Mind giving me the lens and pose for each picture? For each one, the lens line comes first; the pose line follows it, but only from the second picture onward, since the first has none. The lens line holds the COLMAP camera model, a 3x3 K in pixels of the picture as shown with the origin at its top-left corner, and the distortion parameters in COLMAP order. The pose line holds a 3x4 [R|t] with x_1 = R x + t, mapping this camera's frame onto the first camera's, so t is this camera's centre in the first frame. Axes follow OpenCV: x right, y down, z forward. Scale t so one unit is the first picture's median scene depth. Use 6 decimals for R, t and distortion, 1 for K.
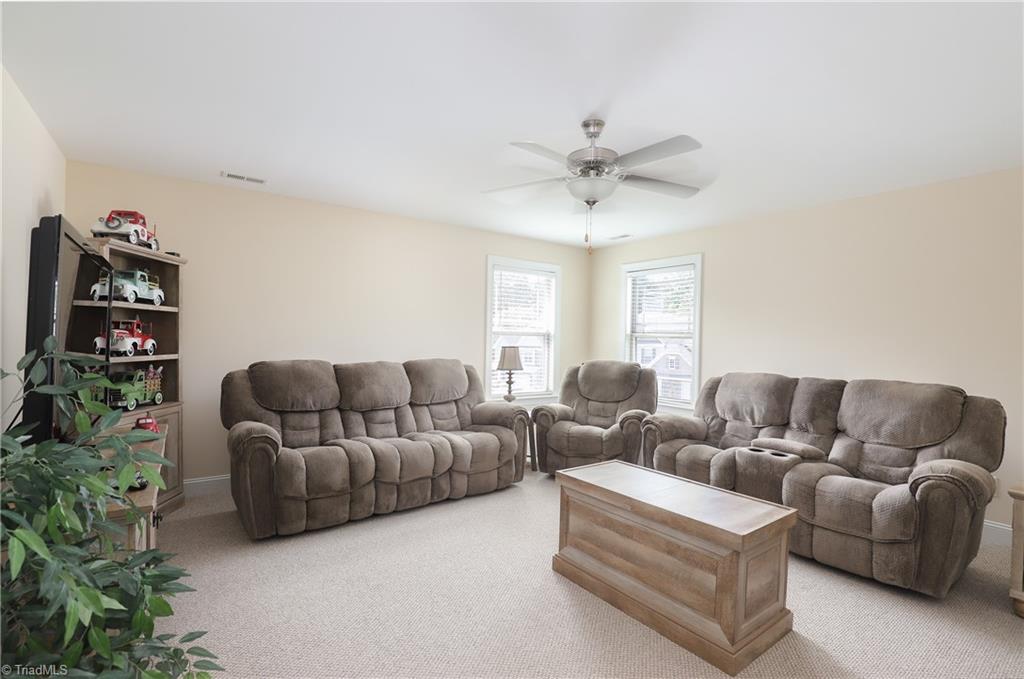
lens RADIAL K [[474.6, 0, 510.5], [0, 474.6, 347.7], [0, 0, 1]] dist [0.001451, 0.000811]
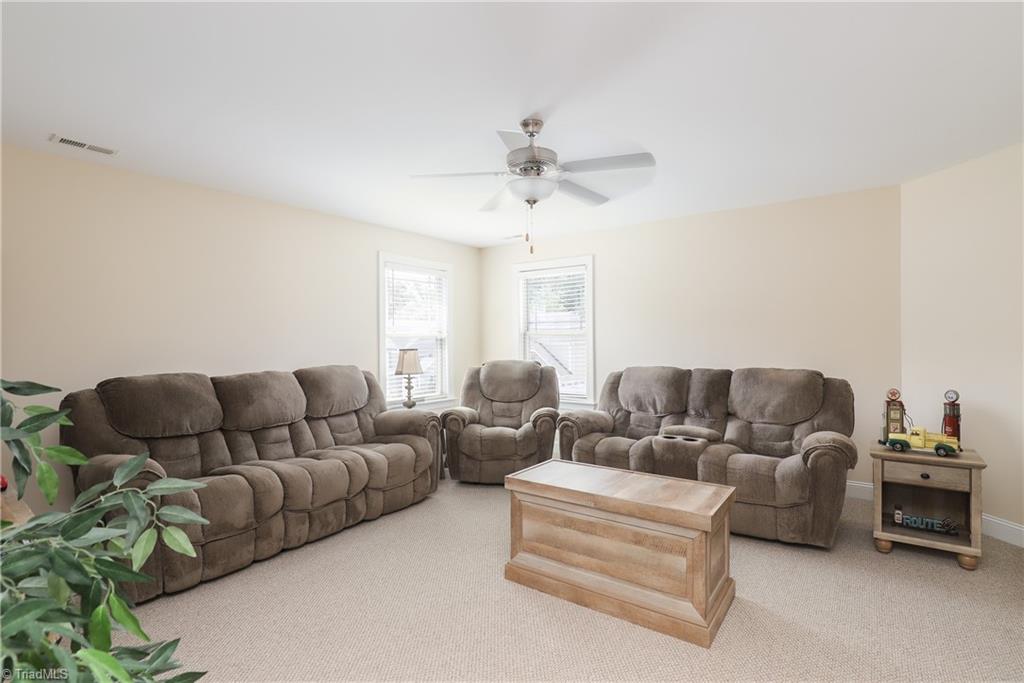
lens RADIAL K [[487.8, 0, 512.0], [0, 487.8, 341.5], [0, 0, 1]] dist [-0.002191, -0.000354]
pose [[0.956312, -0.026433, 0.291152, -0.135649], [0.030394, 0.999497, -0.009088, -0.004156], [-0.290765, 0.017540, 0.956634, 0.031091]]
